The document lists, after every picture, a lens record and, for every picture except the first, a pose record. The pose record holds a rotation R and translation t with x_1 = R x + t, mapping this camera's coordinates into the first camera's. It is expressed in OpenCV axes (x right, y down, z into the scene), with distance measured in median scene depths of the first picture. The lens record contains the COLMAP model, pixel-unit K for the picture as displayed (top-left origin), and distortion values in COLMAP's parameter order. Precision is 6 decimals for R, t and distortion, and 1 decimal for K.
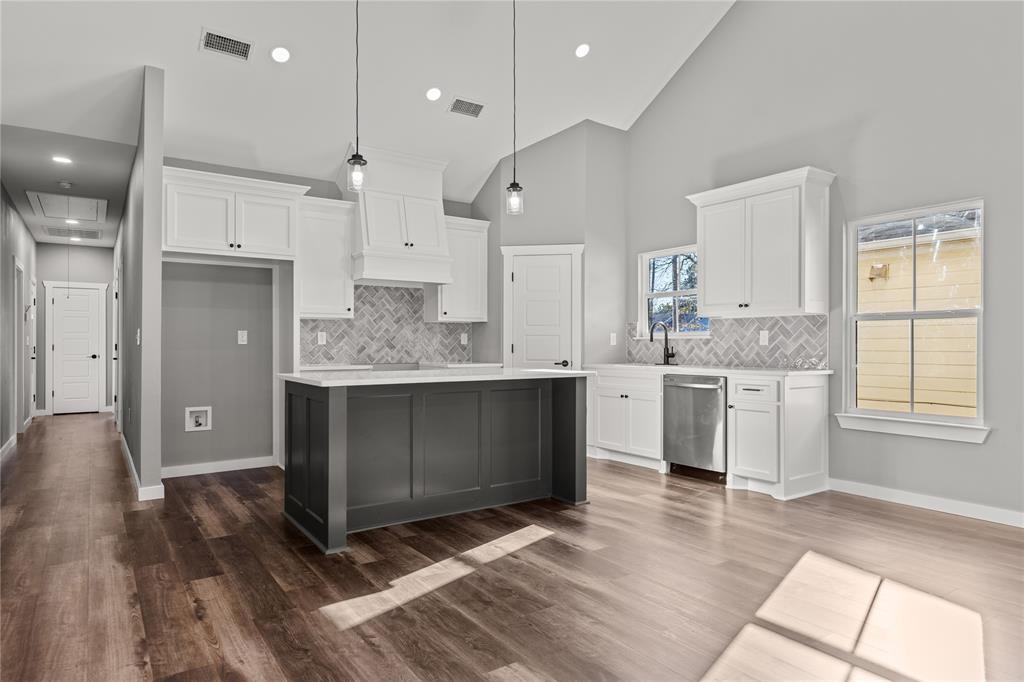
lens RADIAL K [[604.3, 0, 513.8], [0, 604.3, 334.2], [0, 0, 1]] dist [0.008782, 0.001942]
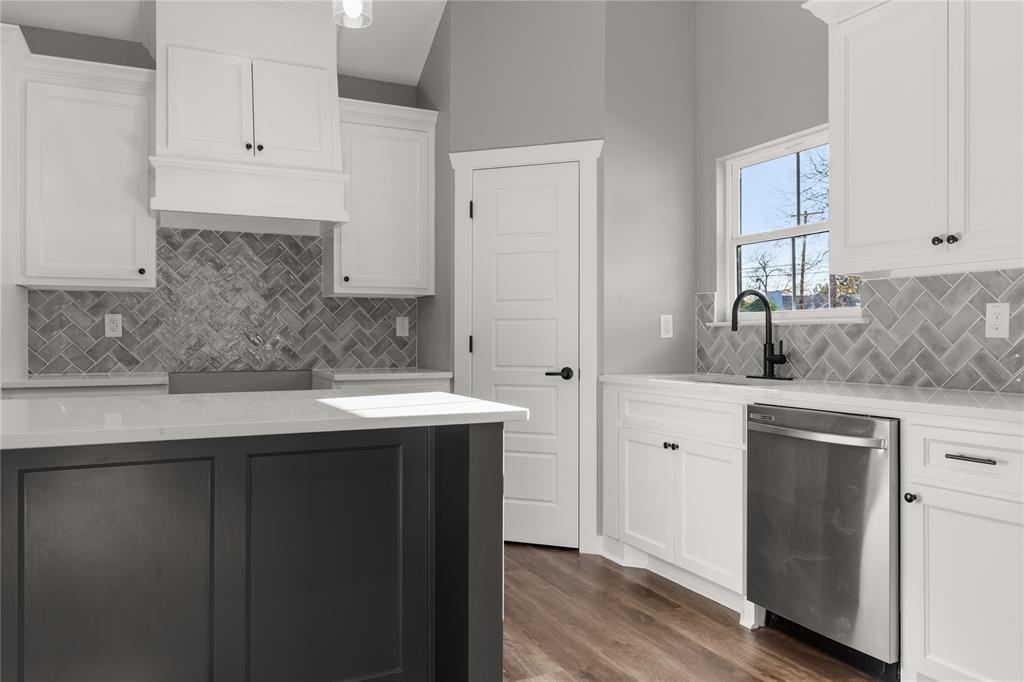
lens RADIAL K [[726.8, 0, 511.0], [0, 726.8, 325.2], [0, 0, 1]] dist [0.003155, 0.000062]
pose [[0.986850, -0.003229, -0.161606, 0.162673], [0.003537, 0.999992, 0.001617, 0.007154], [0.161600, -0.002167, 0.986854, 0.447507]]
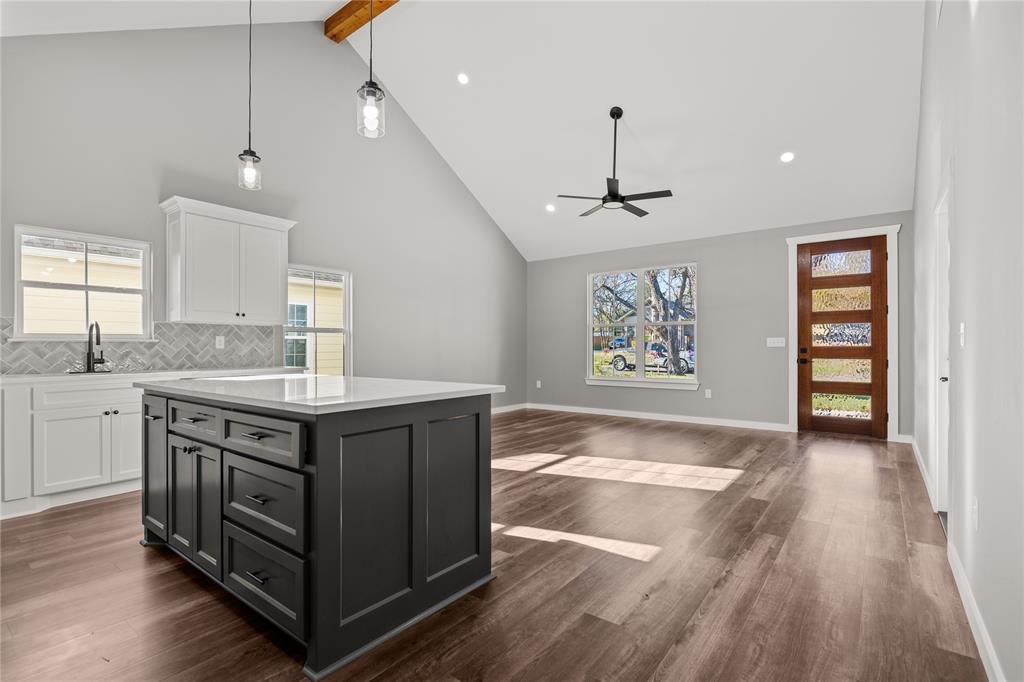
lens RADIAL K [[473.3, 0, 496.0], [0, 473.3, 346.2], [0, 0, 1]] dist [0.005620, 0.000352]
pose [[-0.275135, 0.001763, 0.961404, -0.607914], [-0.013823, 0.999888, -0.005790, 0.011460], [-0.961306, -0.014882, -0.275080, 0.730913]]
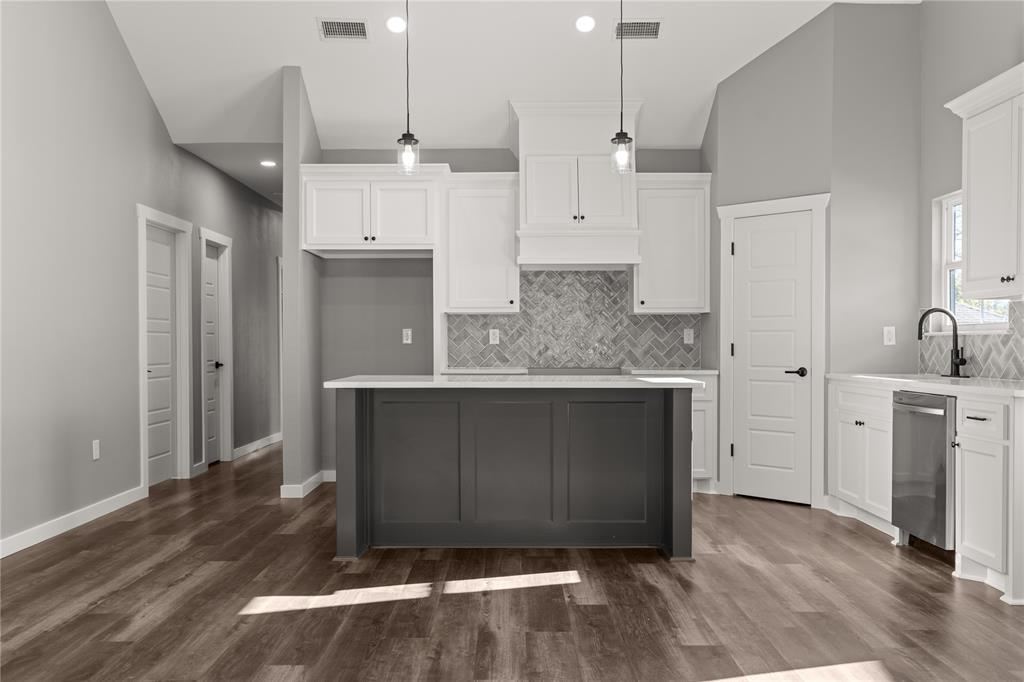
lens RADIAL K [[873.4, 0, 520.3], [0, 873.4, 348.4], [0, 0, 1]] dist [0.002346, 0.010697]
pose [[0.828072, 0.002965, -0.560614, 0.439421], [0.010027, 0.999748, 0.020099, -0.001285], [0.560532, -0.022265, 0.827833, 0.010221]]
